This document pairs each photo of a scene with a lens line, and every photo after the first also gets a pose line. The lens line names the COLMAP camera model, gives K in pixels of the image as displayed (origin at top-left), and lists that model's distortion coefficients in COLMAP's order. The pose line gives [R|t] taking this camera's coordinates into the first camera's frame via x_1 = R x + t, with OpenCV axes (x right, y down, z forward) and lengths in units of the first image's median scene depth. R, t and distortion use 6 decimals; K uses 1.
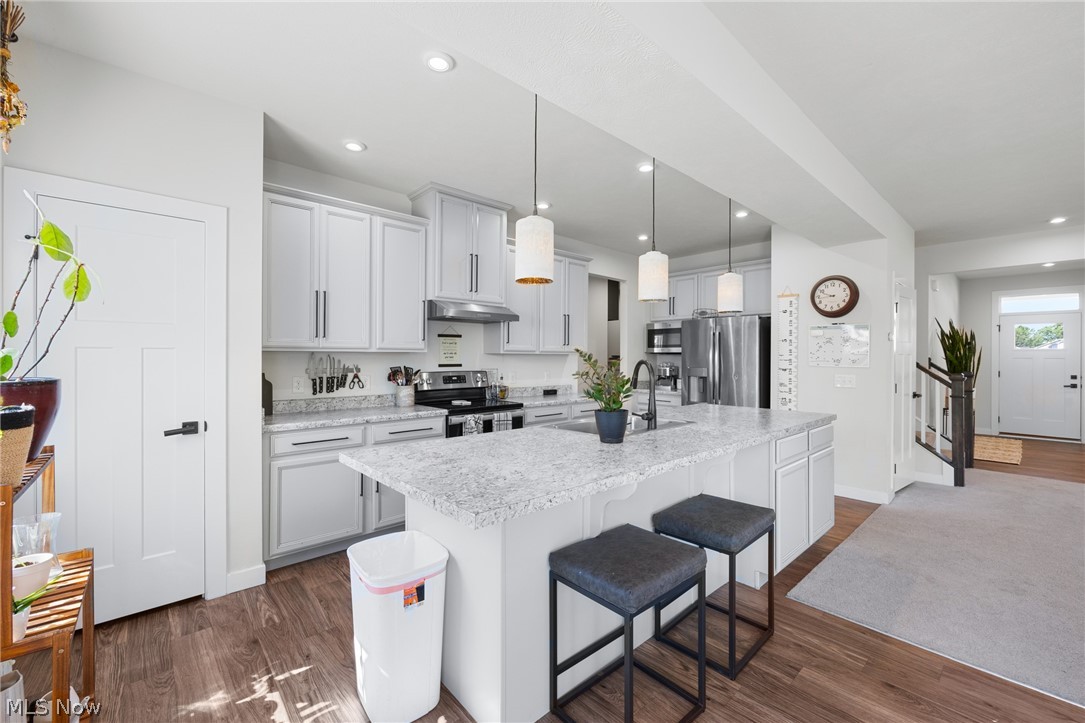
lens RADIAL K [[443.6, 0, 549.1], [0, 443.6, 359.0], [0, 0, 1]] dist [-0.001882, -0.000124]
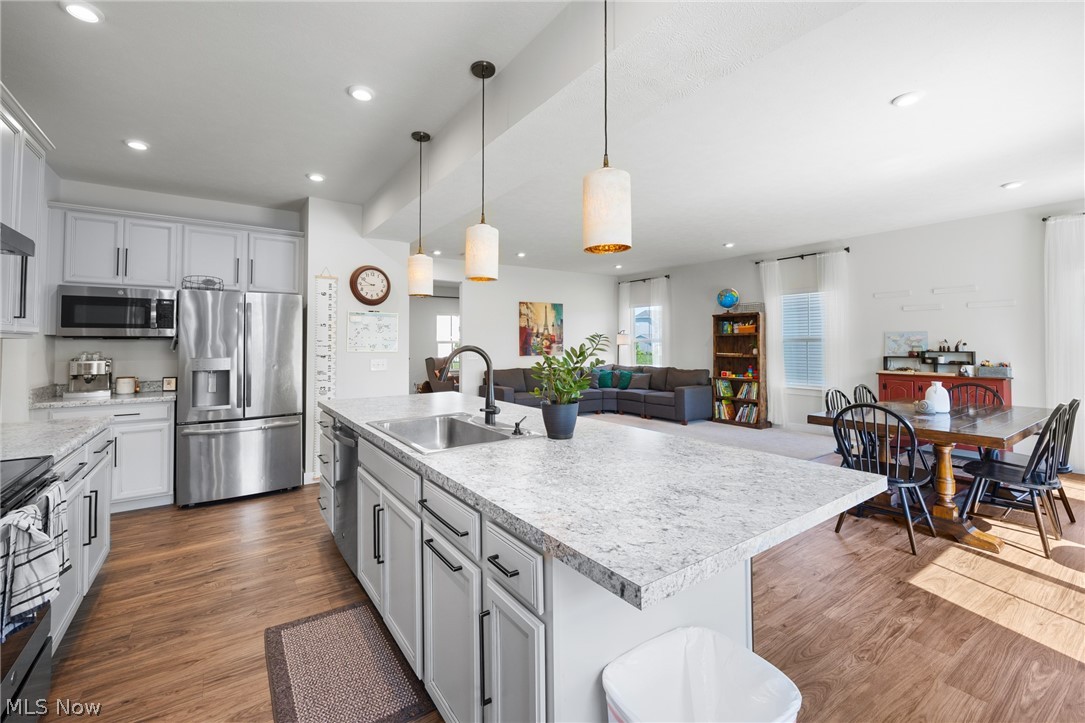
lens RADIAL K [[459.9, 0, 536.6], [0, 459.9, 337.4], [0, 0, 1]] dist [0.002170, -0.000204]
pose [[0.137640, 0.008879, 0.990443, -0.429762], [0.005413, 0.999938, -0.009716, -0.004873], [-0.990468, 0.006698, 0.137583, 0.500612]]
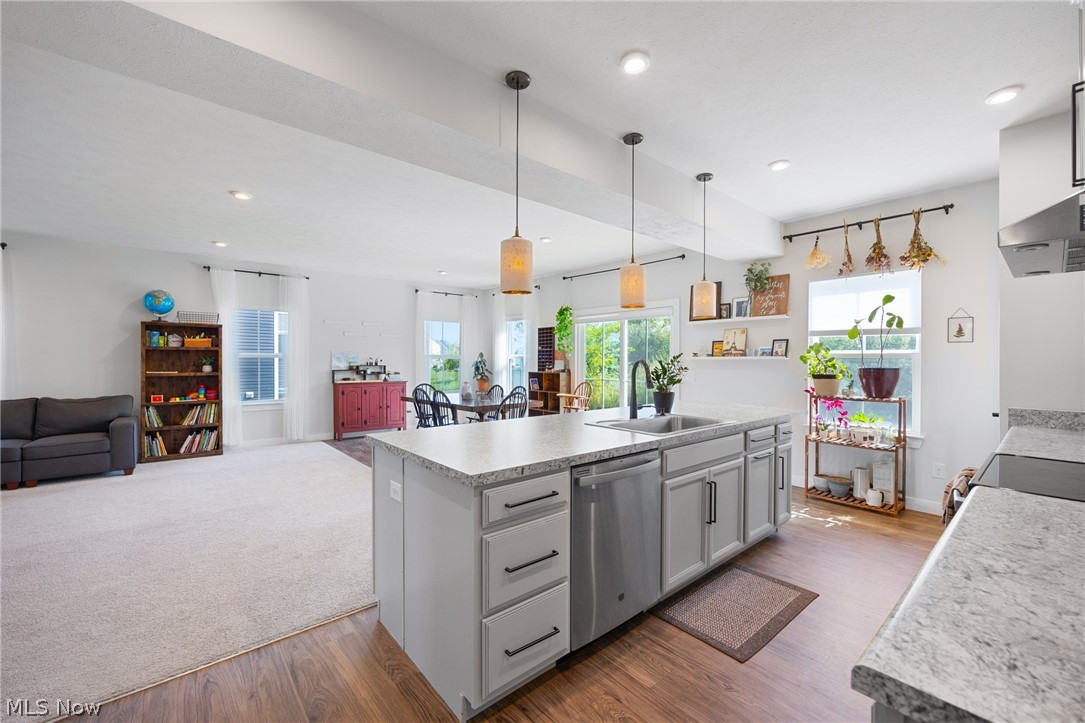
lens RADIAL K [[440.0, 0, 547.4], [0, 440.0, 364.9], [0, 0, 1]] dist [-0.002567, -0.000109]
pose [[-0.999433, -0.004641, 0.033346, 0.272202], [-0.004237, 0.999917, 0.012154, 0.001346], [-0.033400, 0.012006, -0.999370, 1.386773]]
